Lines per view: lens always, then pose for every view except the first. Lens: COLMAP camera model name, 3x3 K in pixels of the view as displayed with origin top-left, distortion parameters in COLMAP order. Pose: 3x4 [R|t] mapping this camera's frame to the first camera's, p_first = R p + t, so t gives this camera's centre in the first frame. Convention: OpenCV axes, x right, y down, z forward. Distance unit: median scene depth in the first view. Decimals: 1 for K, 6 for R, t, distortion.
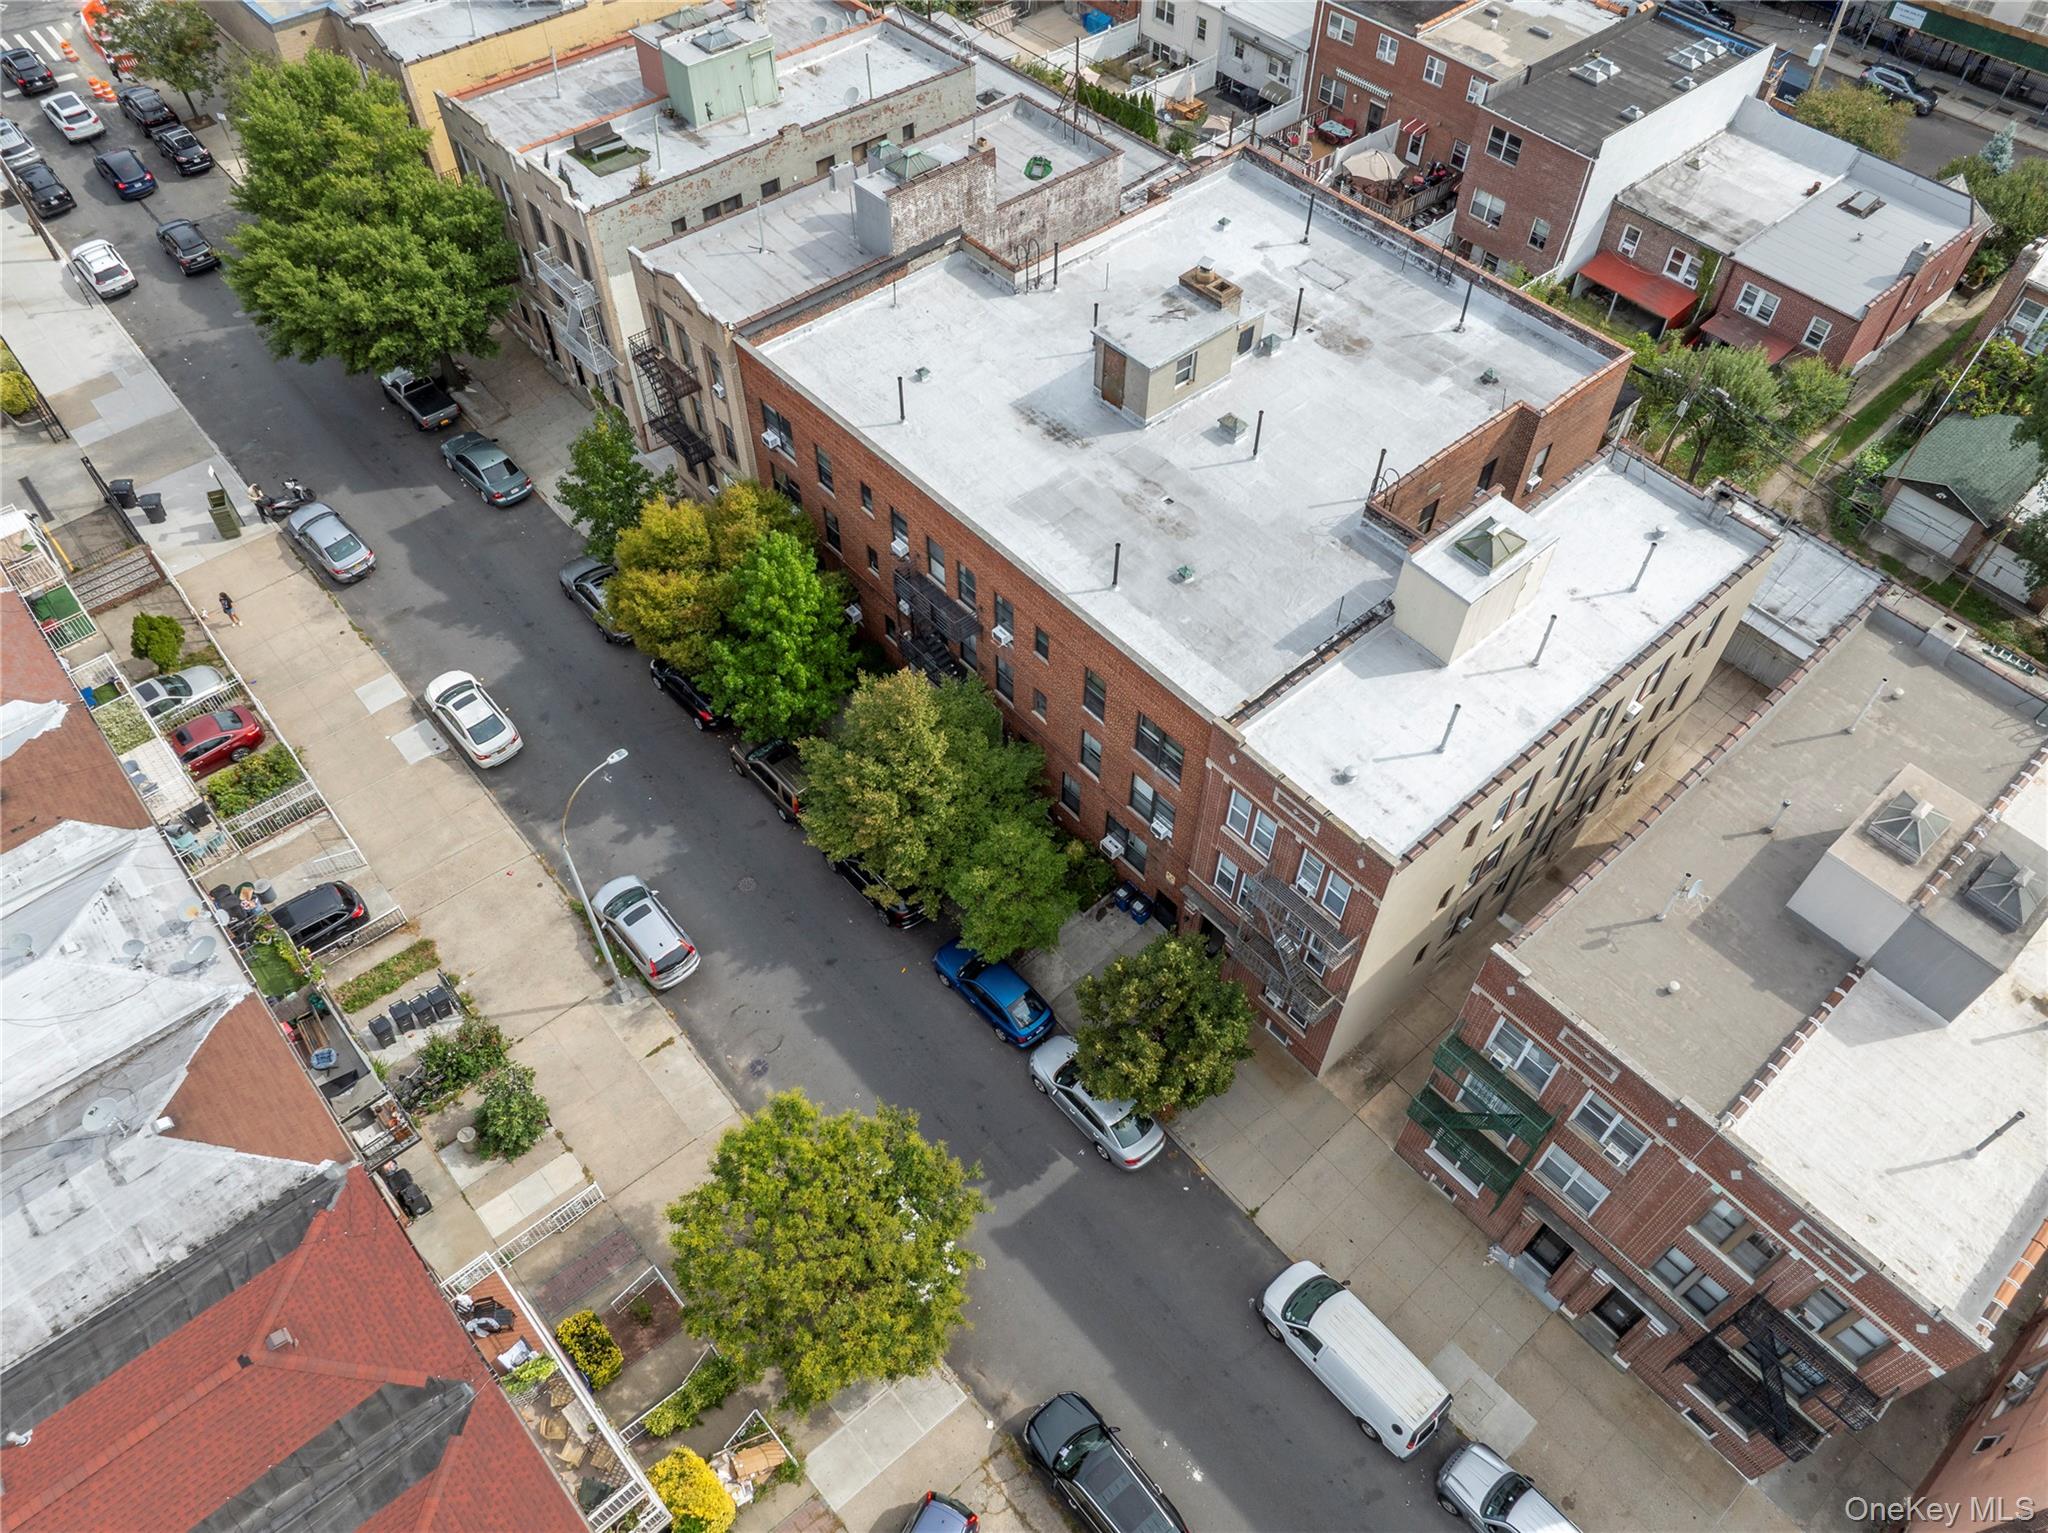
lens RADIAL K [[1464.2, 0, 1020.3], [0, 1464.2, 764.7], [0, 0, 1]] dist [-0.035403, 0.005361]
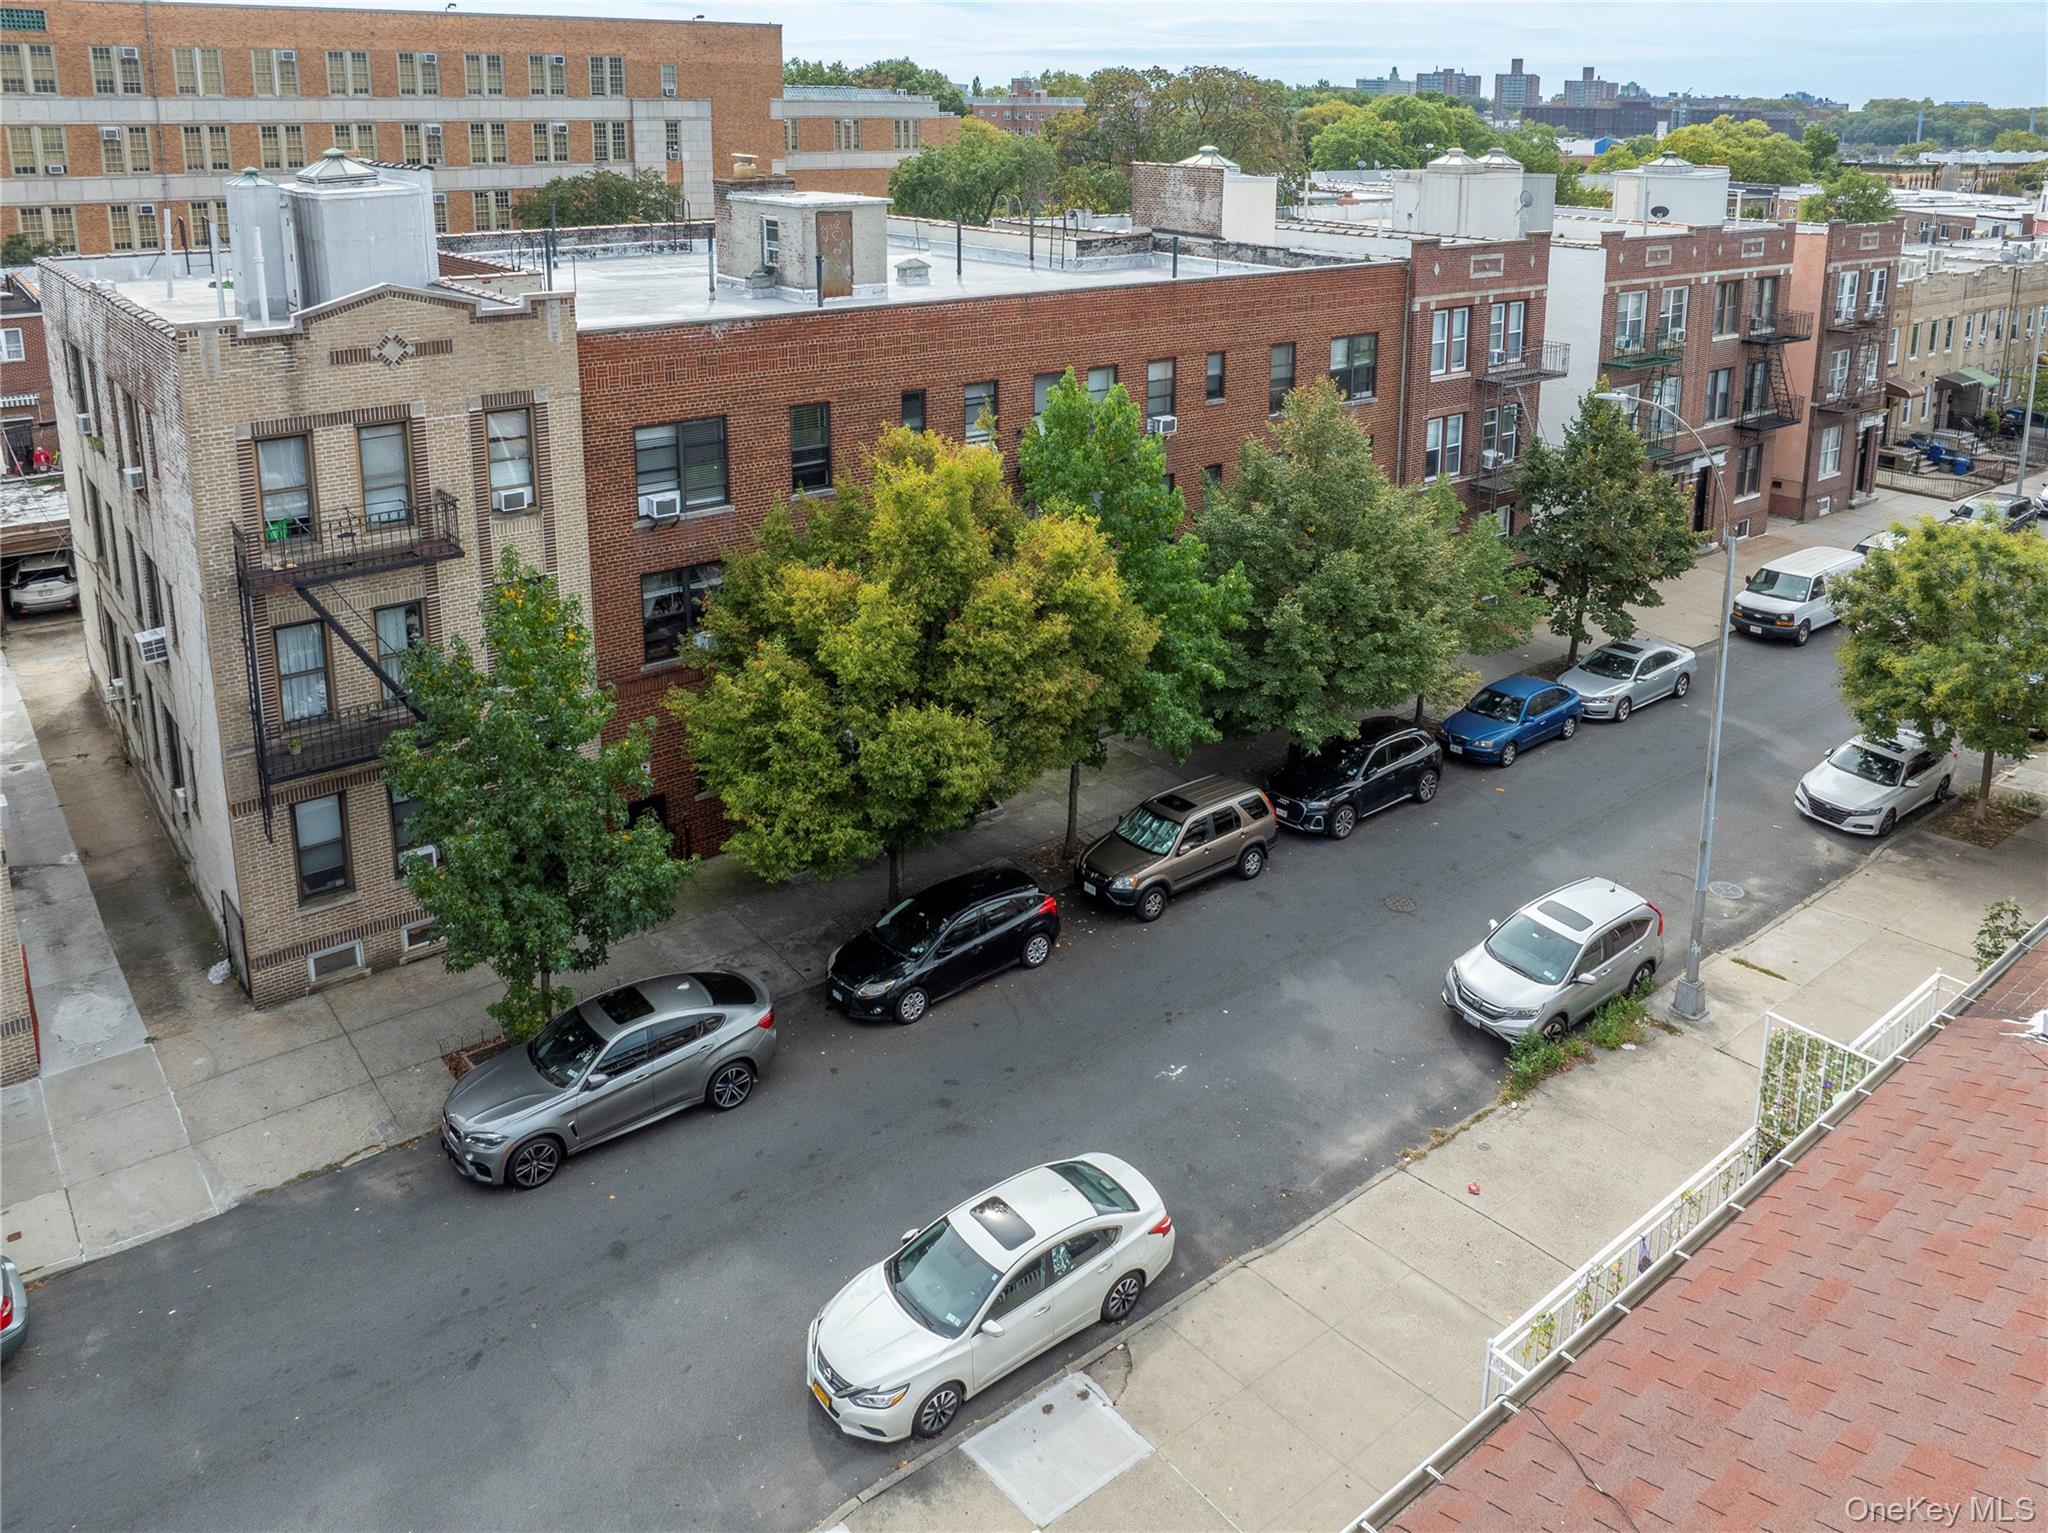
lens RADIAL K [[1541.1, 0, 1046.6], [0, 1541.1, 427.2], [0, 0, 1]] dist [-0.033541, 0.007427]
pose [[0.046981, -0.212869, 0.975951, -0.680952], [0.776007, 0.622981, 0.098525, -0.183570], [-0.628972, 0.752716, 0.194456, 0.767587]]
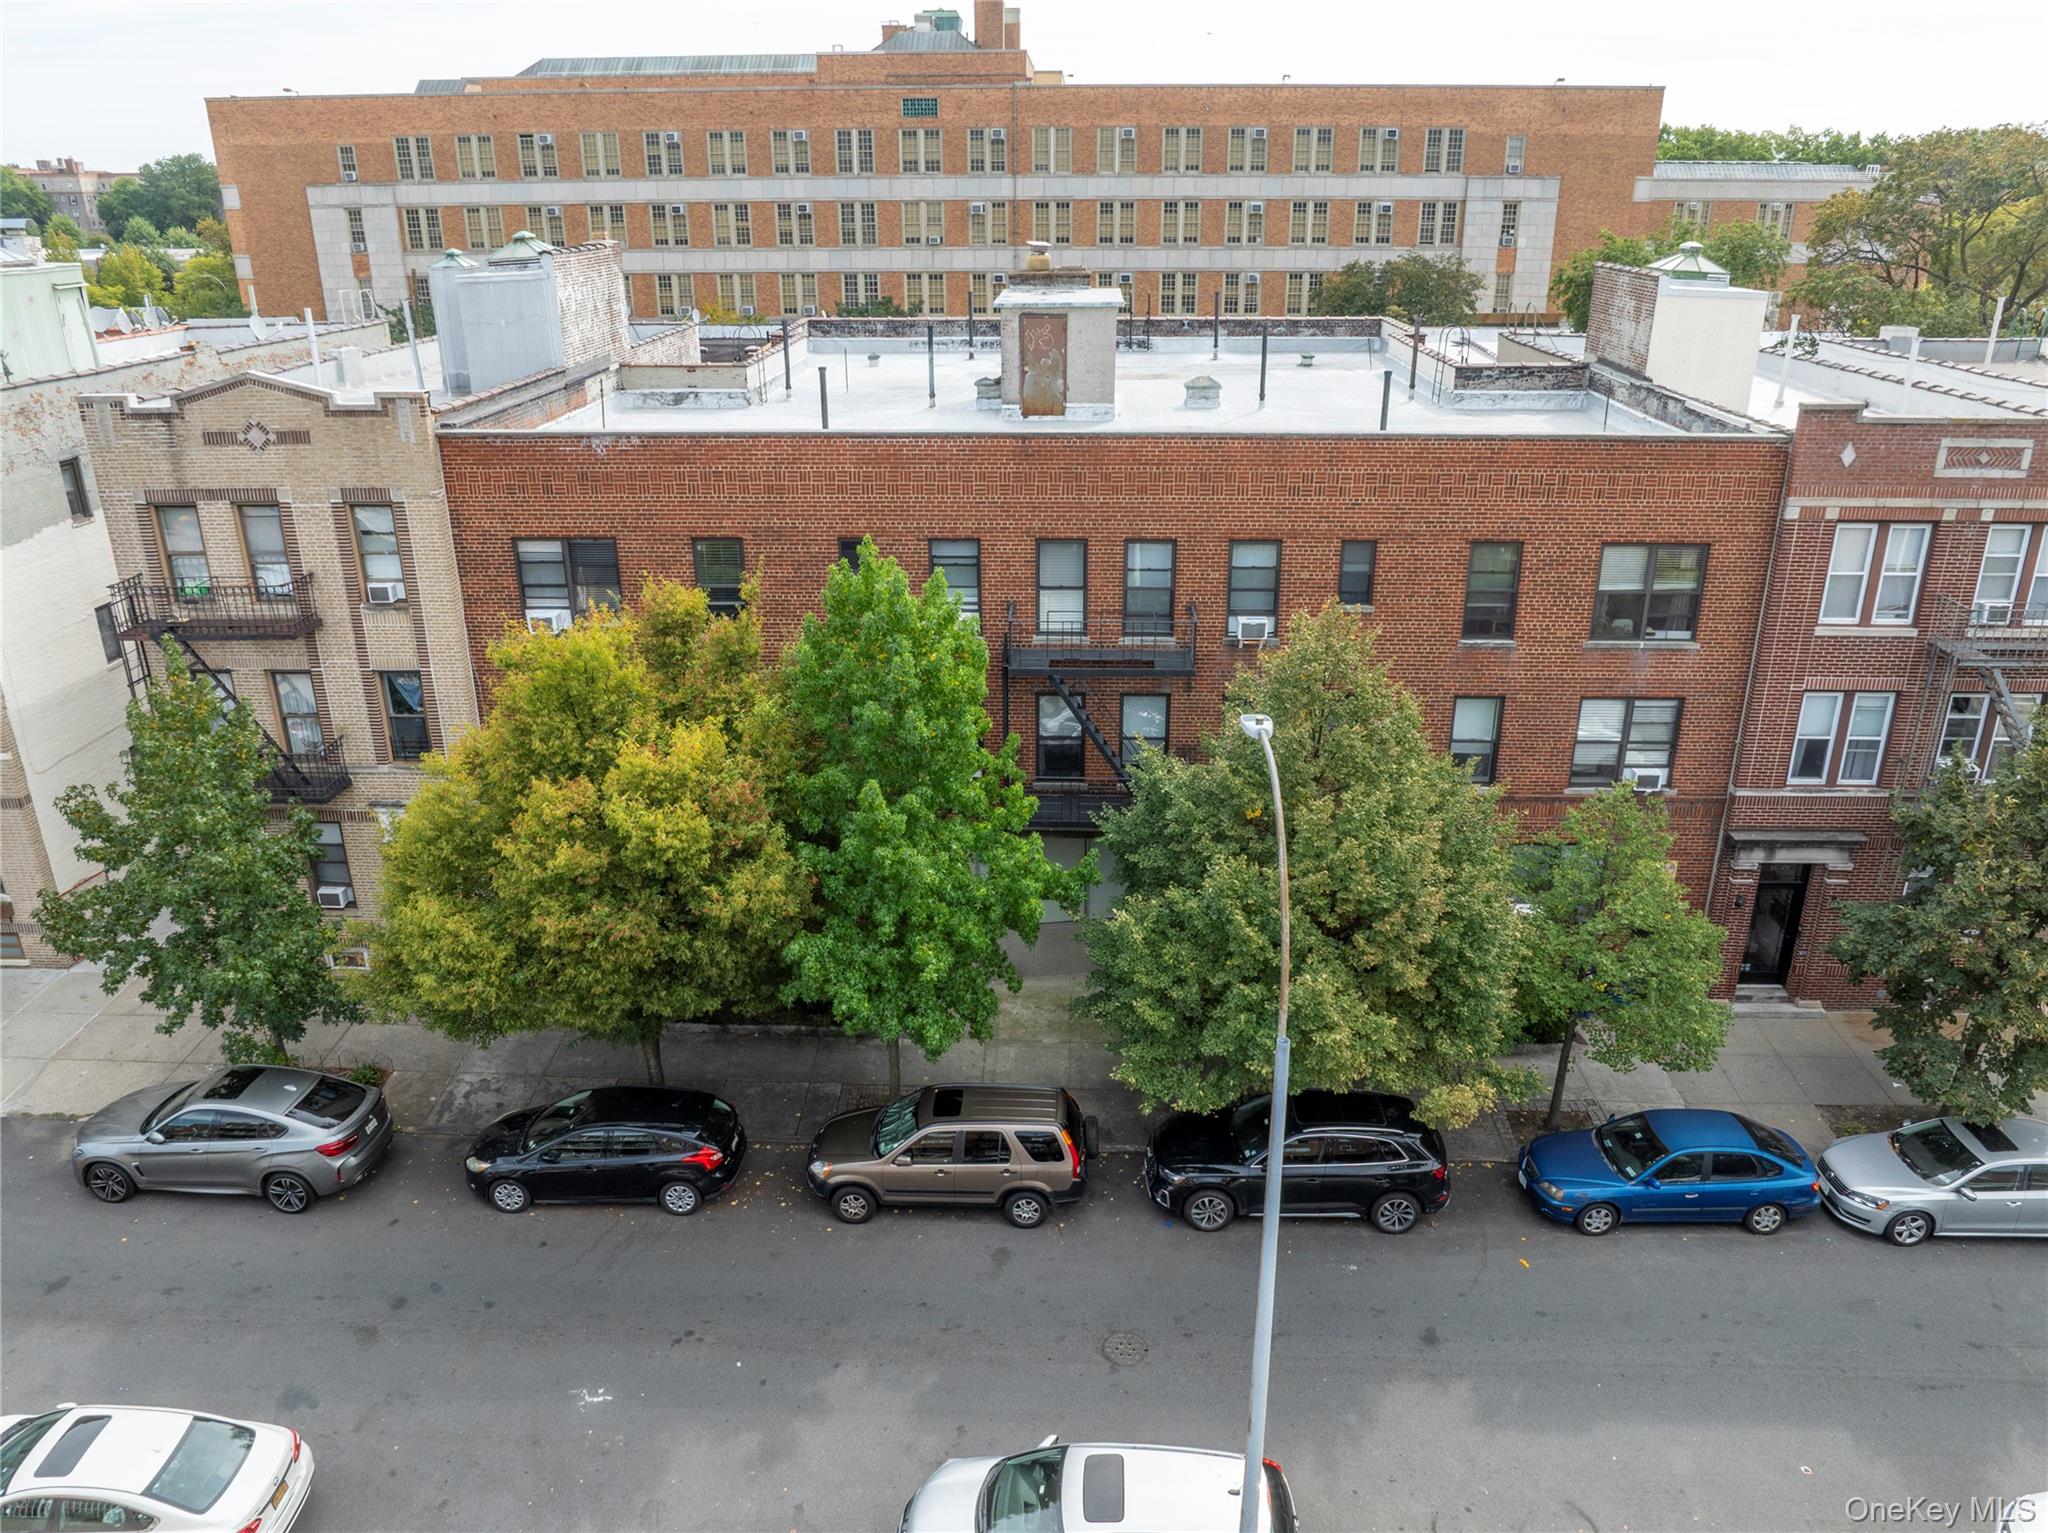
lens RADIAL K [[1464.2, 0, 1020.3], [0, 1464.2, 764.7], [0, 0, 1]] dist [-0.035403, 0.005361]
pose [[0.689460, -0.281189, 0.667516, -0.401039], [0.572937, 0.775551, -0.265074, 0.043446], [-0.443157, 0.565203, 0.695815, 0.588661]]
